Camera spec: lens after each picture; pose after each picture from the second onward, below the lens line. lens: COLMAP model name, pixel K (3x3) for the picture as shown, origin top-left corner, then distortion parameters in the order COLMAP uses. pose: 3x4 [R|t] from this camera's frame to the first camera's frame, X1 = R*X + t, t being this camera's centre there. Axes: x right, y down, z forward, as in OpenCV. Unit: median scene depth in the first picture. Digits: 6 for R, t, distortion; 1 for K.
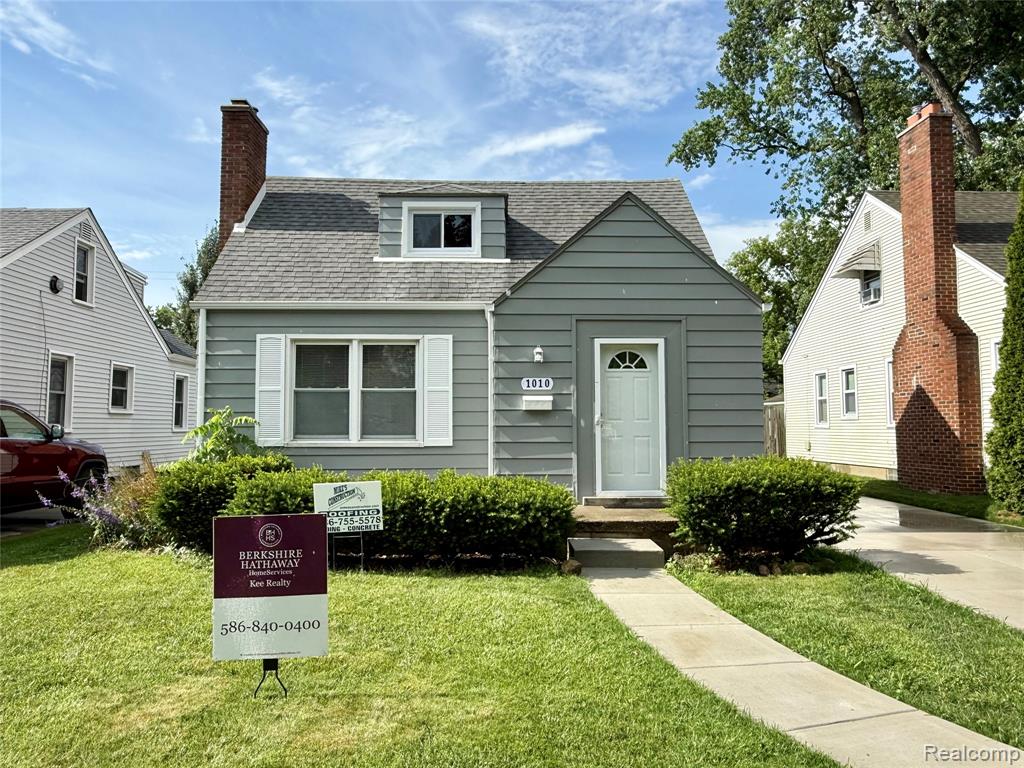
lens RADIAL K [[710.1, 0, 512.0], [0, 710.1, 384.0], [0, 0, 1]] dist [0.033224, 0.006187]
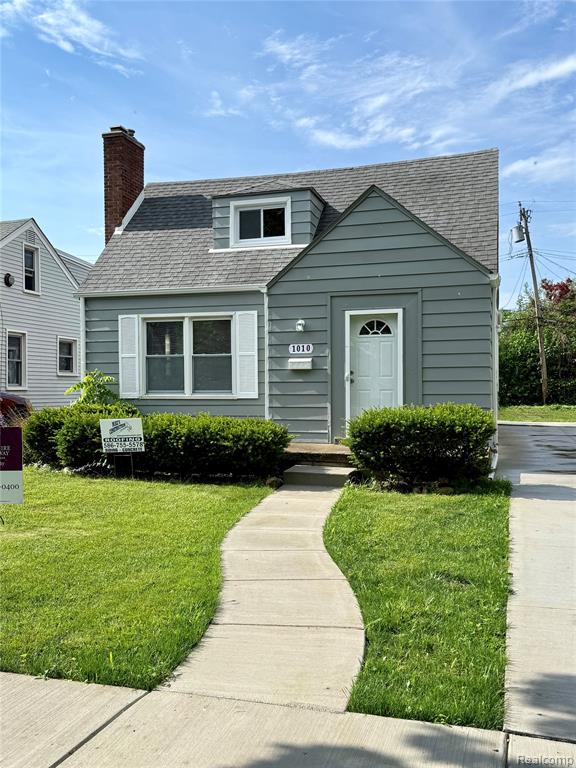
lens RADIAL K [[750.6, 0, 288.0], [0, 750.6, 384.0], [0, 0, 1]] dist [0.220184, -0.012104]
pose [[0.944346, -0.004899, -0.328918, 0.410895], [0.021427, 0.998682, 0.046644, -0.000329], [0.328256, -0.051096, 0.943206, -0.247981]]
